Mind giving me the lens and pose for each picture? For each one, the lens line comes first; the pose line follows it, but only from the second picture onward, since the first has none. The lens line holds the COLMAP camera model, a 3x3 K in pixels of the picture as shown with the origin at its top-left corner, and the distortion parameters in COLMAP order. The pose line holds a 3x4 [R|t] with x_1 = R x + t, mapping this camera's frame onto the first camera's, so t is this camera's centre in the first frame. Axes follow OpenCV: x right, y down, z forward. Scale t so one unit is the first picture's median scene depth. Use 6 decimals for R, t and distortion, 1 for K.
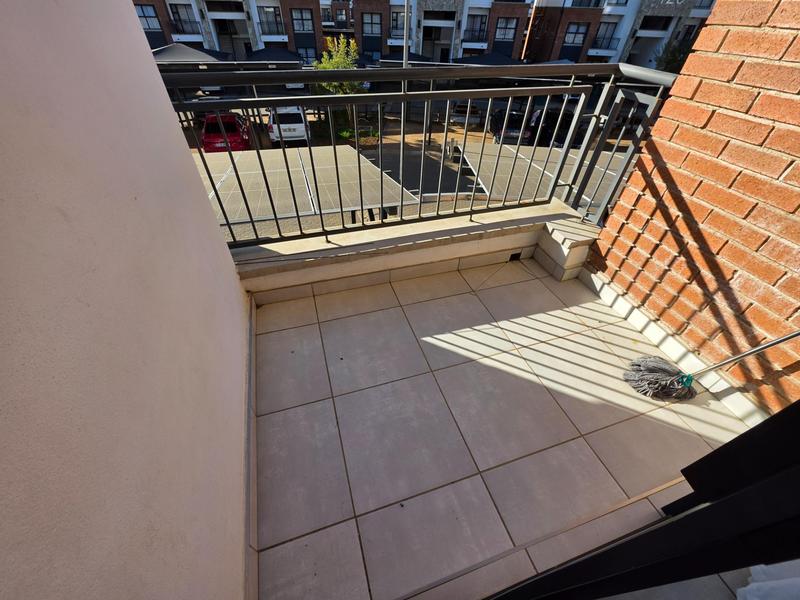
lens RADIAL K [[319.2, 0, 399.2], [0, 319.2, 301.1], [0, 0, 1]] dist [-0.004638, -0.000362]
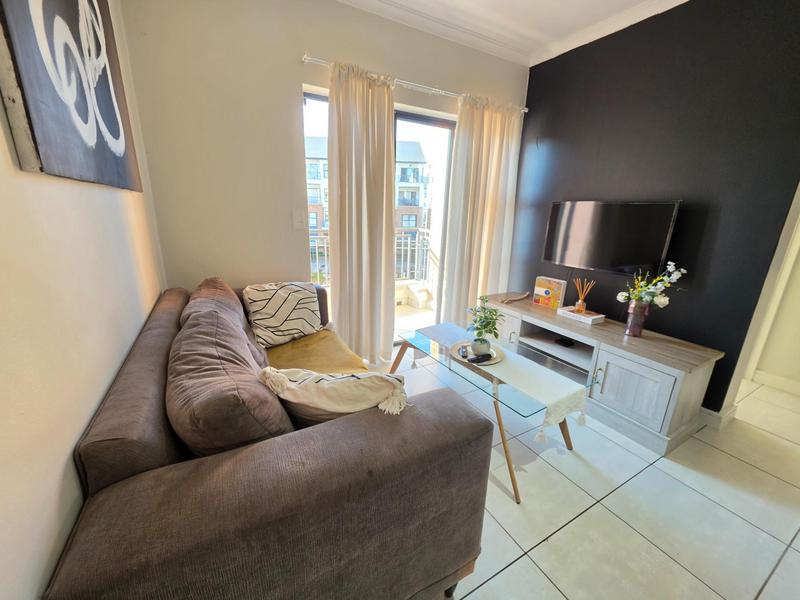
lens RADIAL K [[319.2, 0, 398.9], [0, 319.2, 300.2], [0, 0, 1]] dist [-0.004638, -0.000362]
pose [[0.980026, -0.052558, 0.191798, -0.063499], [0.133144, 0.889804, -0.436488, 1.028838], [-0.147722, 0.453307, 0.879029, -1.171080]]
